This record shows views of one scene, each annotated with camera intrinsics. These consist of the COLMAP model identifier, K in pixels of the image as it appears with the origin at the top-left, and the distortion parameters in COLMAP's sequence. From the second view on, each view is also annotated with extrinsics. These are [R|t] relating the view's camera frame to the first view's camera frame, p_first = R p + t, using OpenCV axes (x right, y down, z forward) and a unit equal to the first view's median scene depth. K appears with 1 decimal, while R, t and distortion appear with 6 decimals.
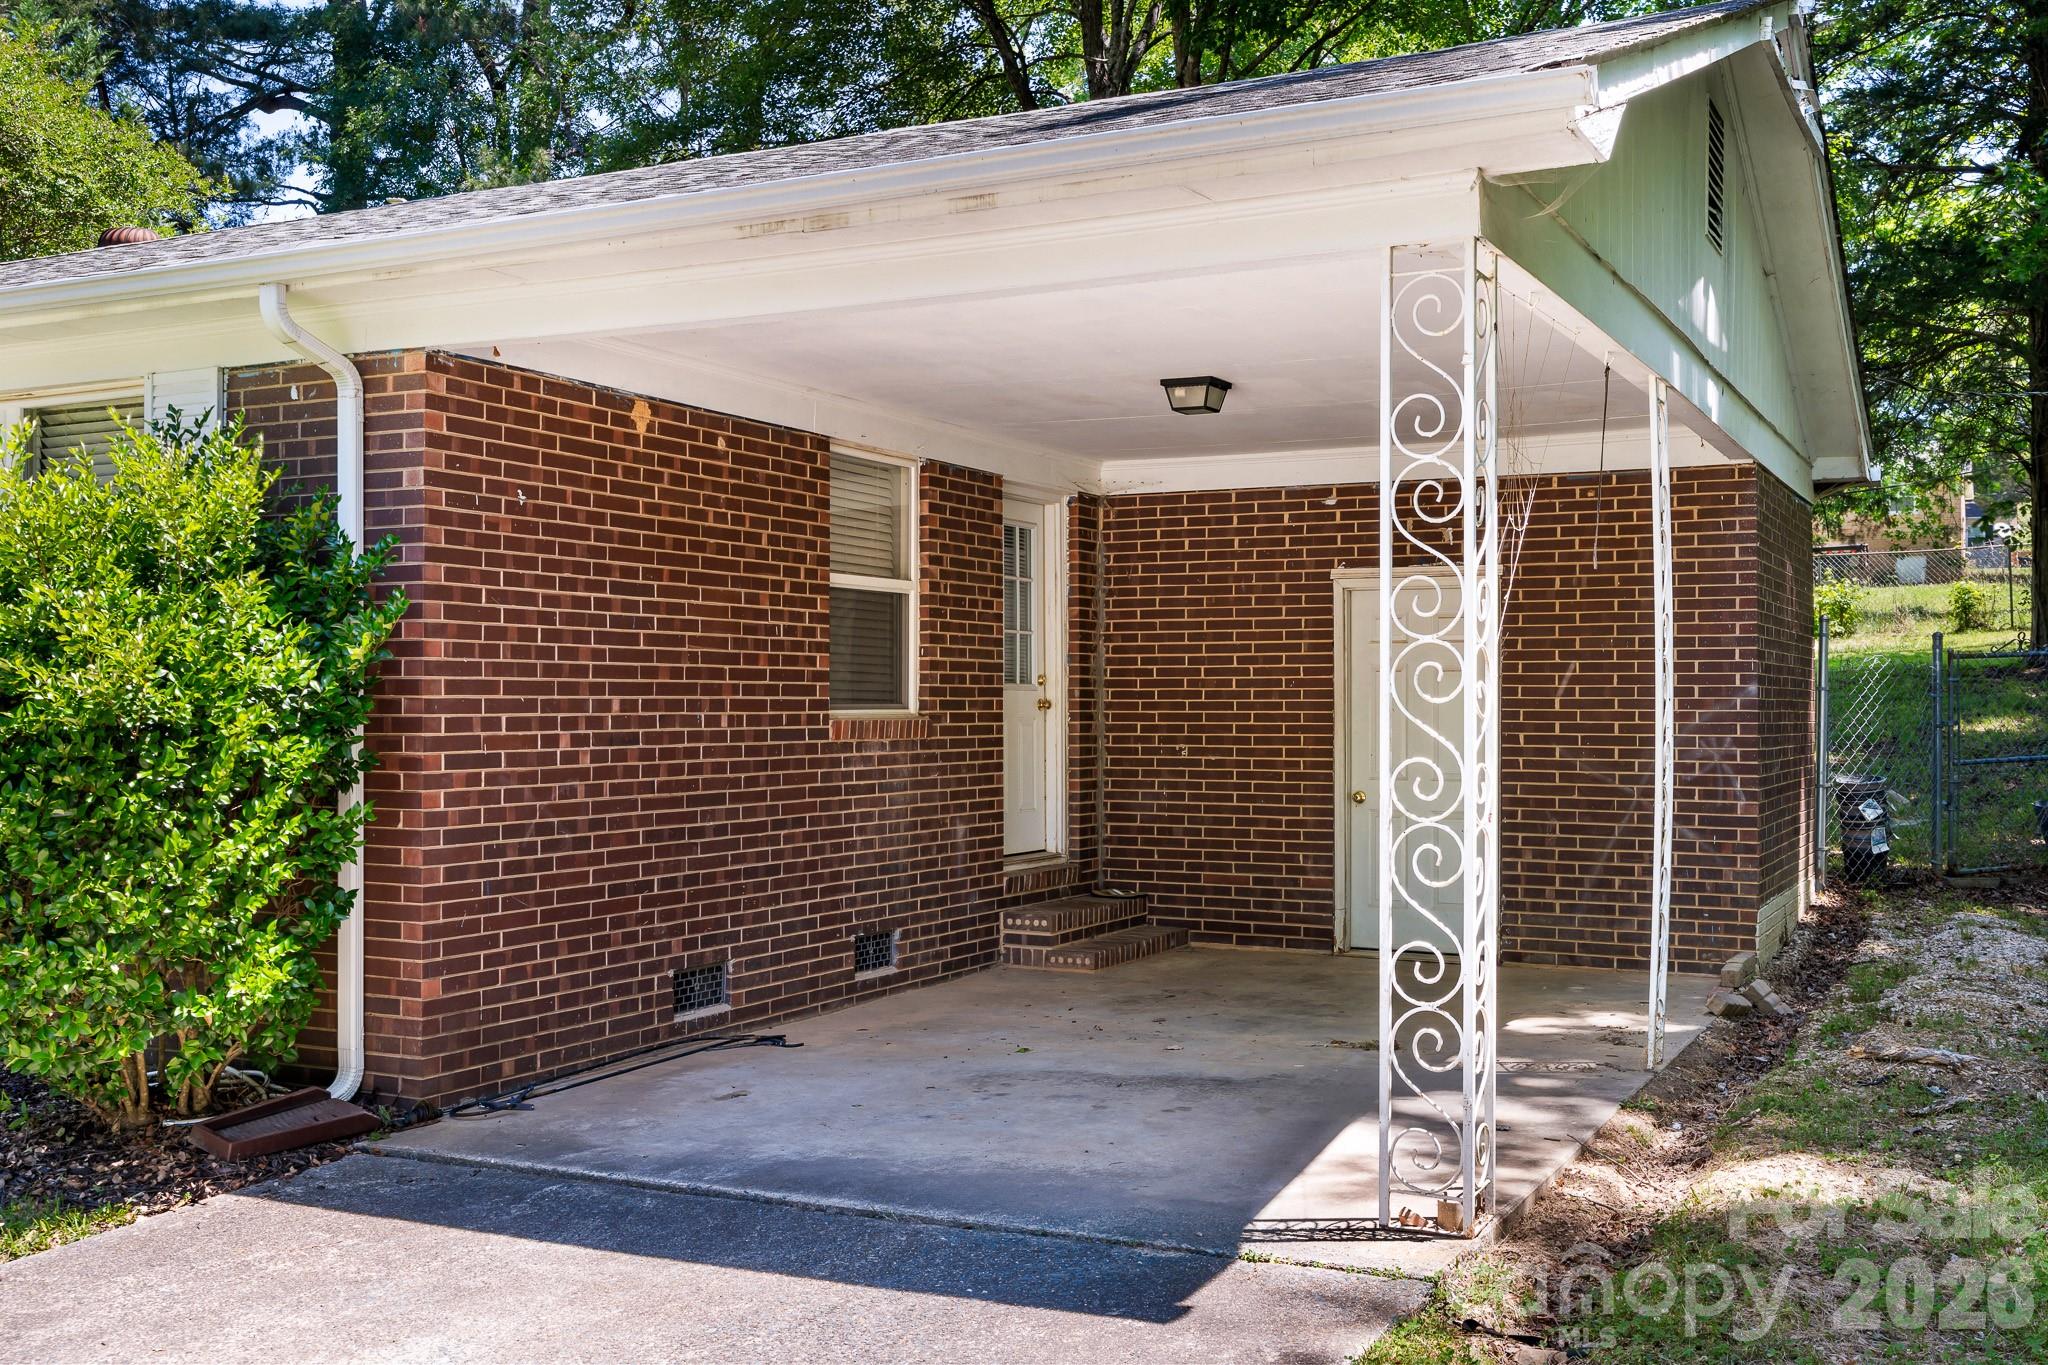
lens RADIAL K [[2064.5, 0, 1021.6], [0, 2064.5, 684.4], [0, 0, 1]] dist [0.003717, 0.001620]
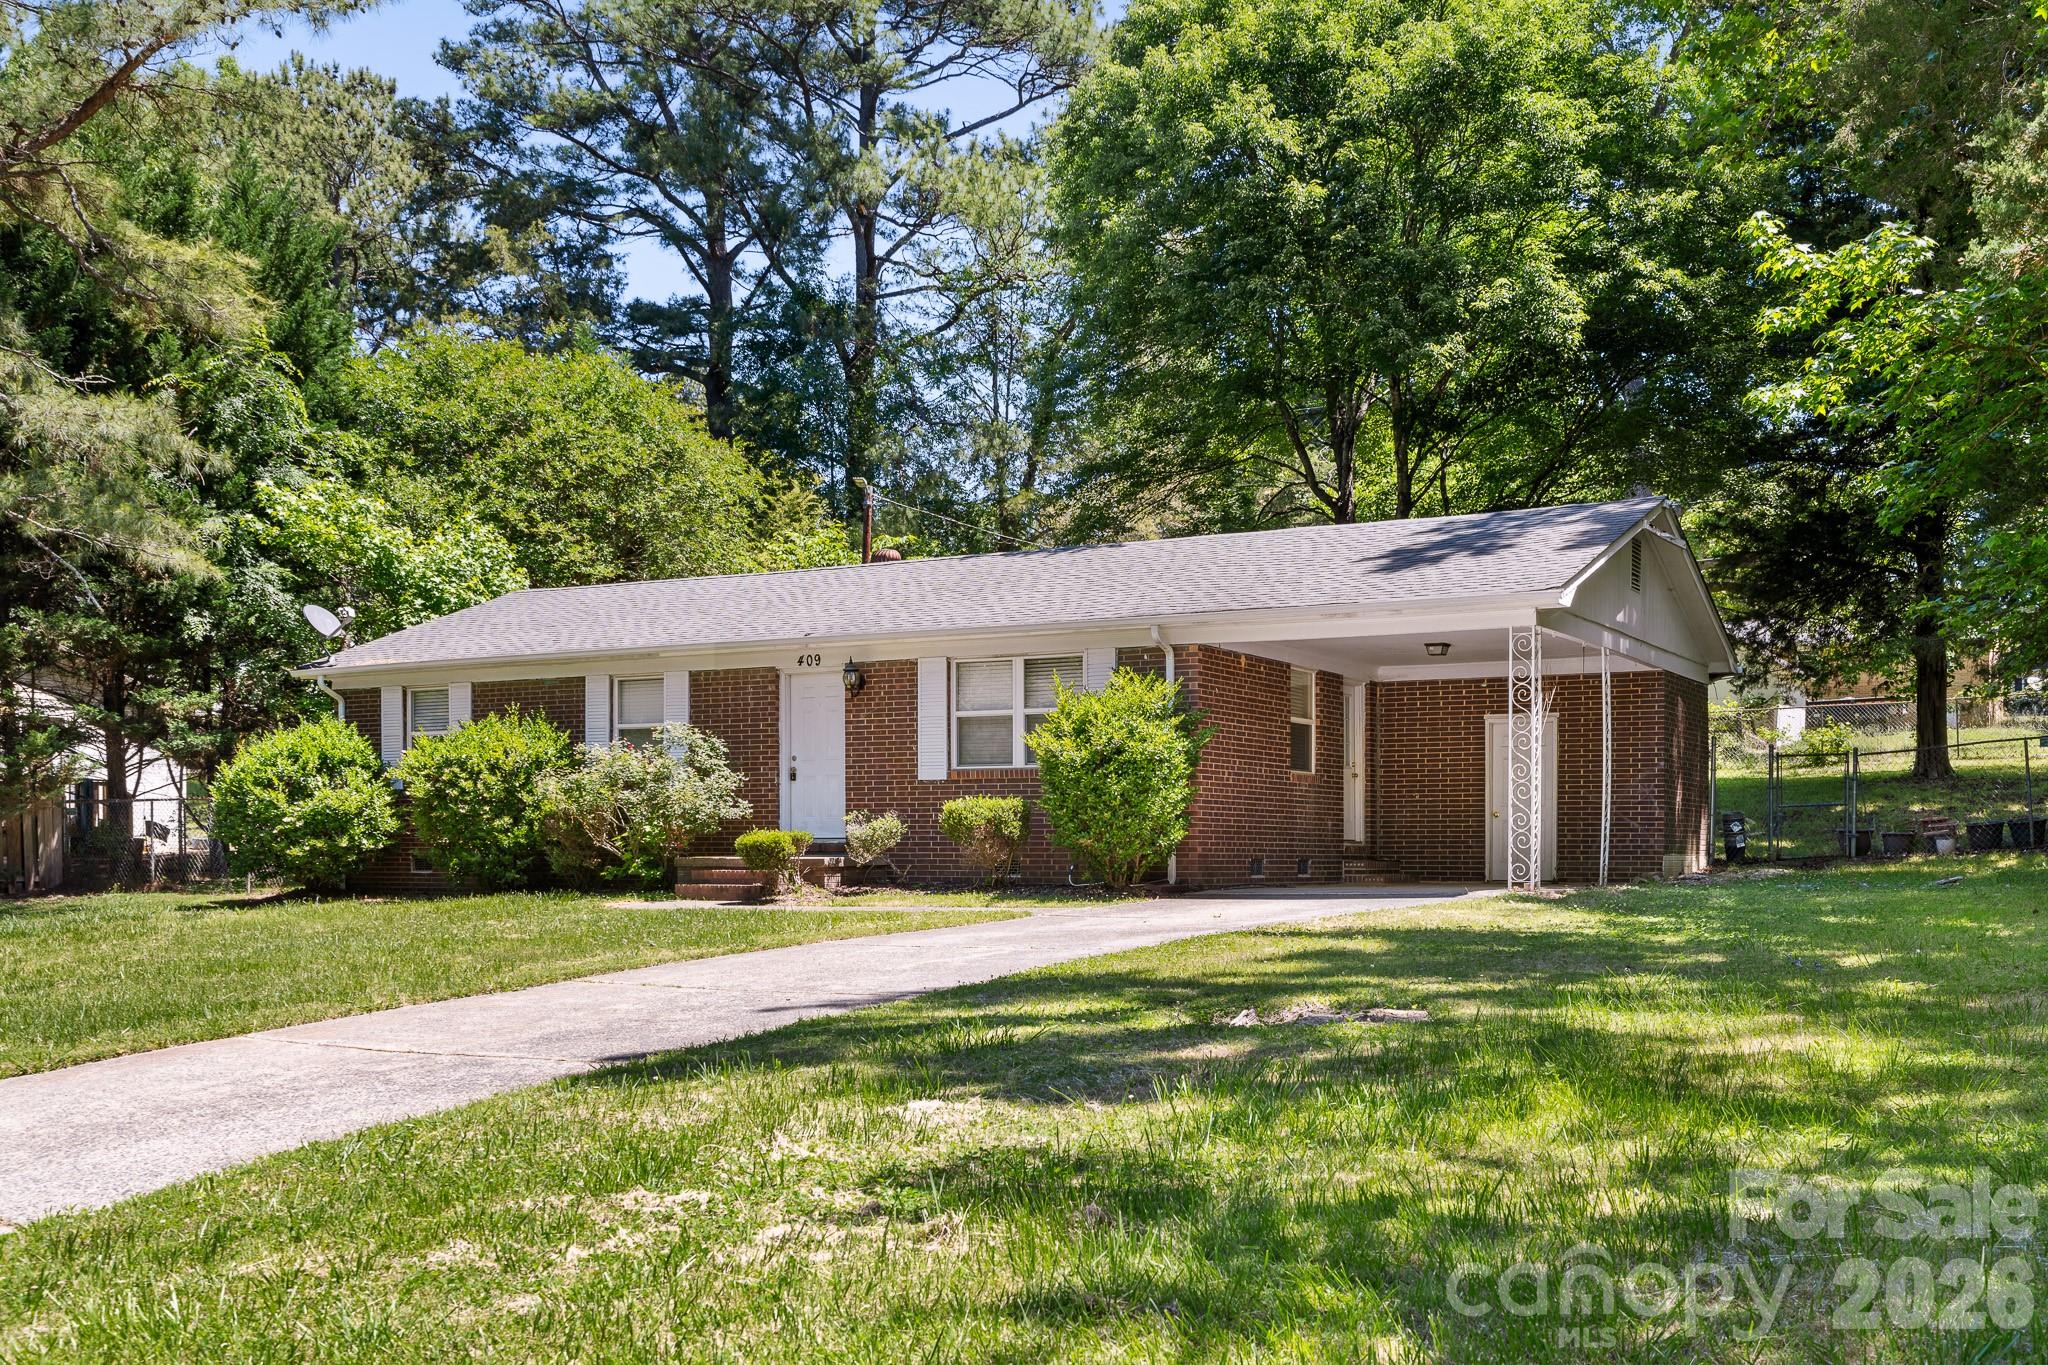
lens RADIAL K [[2085.7, 0, 1026.8], [0, 2085.7, 873.6], [0, 0, 1]] dist [0.008997, 0.011783]
pose [[0.998871, 0.001477, -0.047487, -0.303424], [-0.000618, 0.999836, 0.018084, 0.097001], [0.047506, -0.018035, 0.998708, -1.648028]]
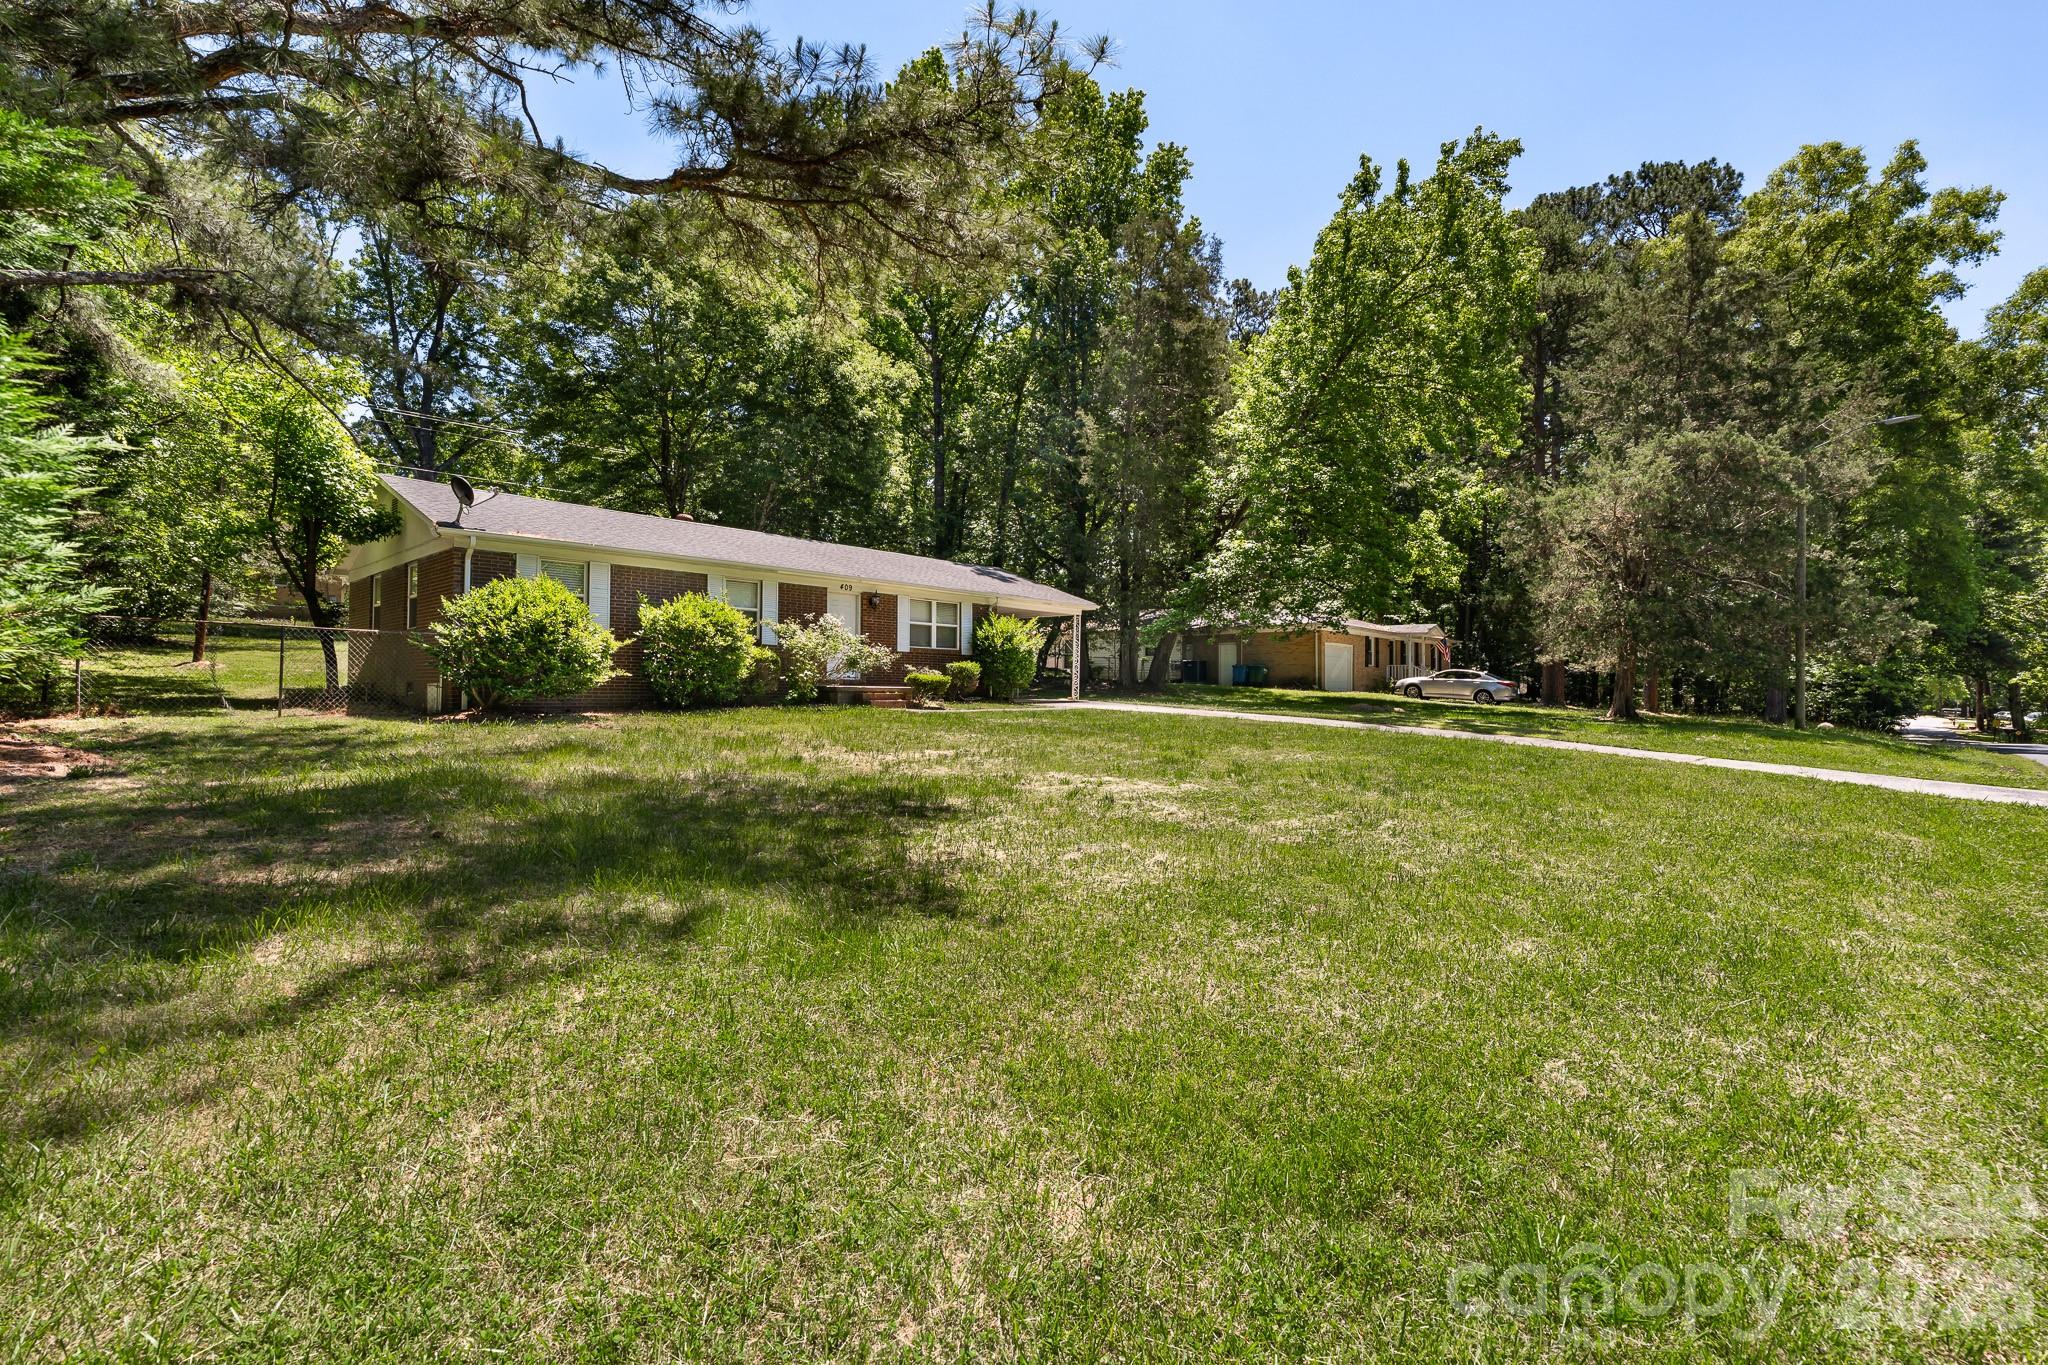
lens RADIAL K [[923.5, 0, 1024.0], [0, 923.5, 682.5], [0, 0, 1]] dist [-0.000064, 0.004285]
pose [[0.260762, 0.005148, 0.965389, -2.827833], [-0.030180, 0.999541, 0.002822, 0.093558], [-0.964931, -0.029871, 0.260797, -0.058490]]
